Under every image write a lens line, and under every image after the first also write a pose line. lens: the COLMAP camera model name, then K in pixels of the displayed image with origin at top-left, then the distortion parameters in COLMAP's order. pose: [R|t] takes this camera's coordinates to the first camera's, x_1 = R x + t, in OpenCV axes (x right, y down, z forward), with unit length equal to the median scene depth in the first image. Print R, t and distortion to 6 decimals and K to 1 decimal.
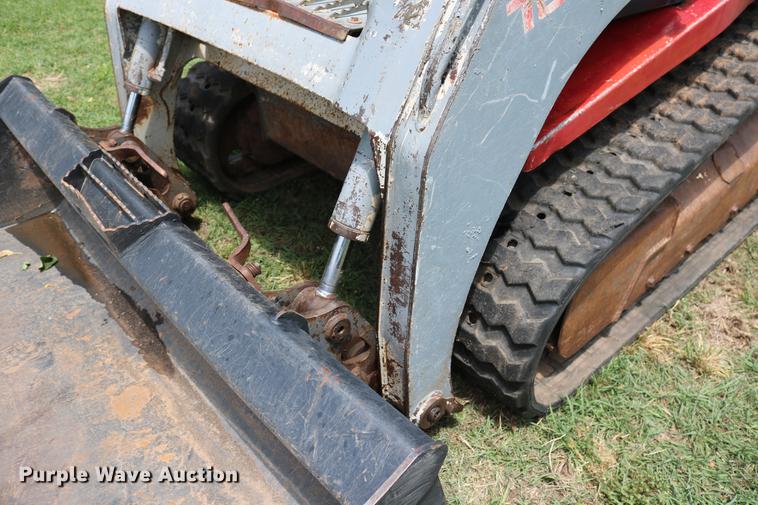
lens RADIAL K [[626.9, 0, 379.0], [0, 626.9, 252.5], [0, 0, 1]] dist [-0.168910, 0.132701]
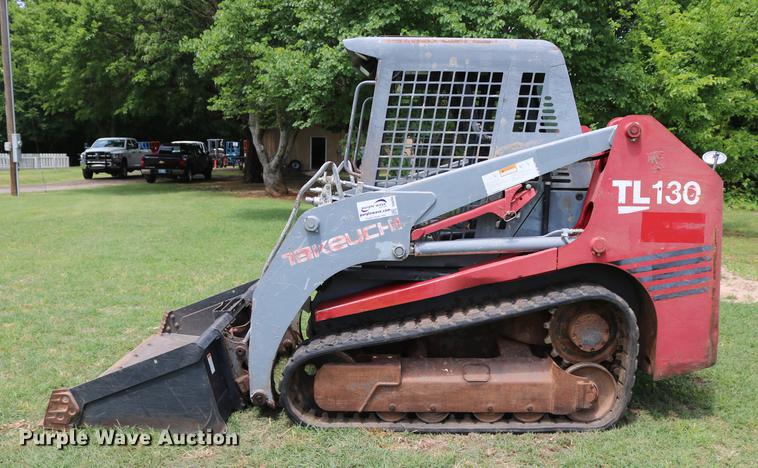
lens RADIAL K [[690.4, 0, 380.2], [0, 690.4, 248.6], [0, 0, 1]] dist [-0.115844, 0.003981]
pose [[0.758137, 0.118004, -0.641330, 2.312295], [-0.412350, 0.848649, -0.331303, 0.477176], [0.505169, 0.515625, 0.692051, -1.103114]]
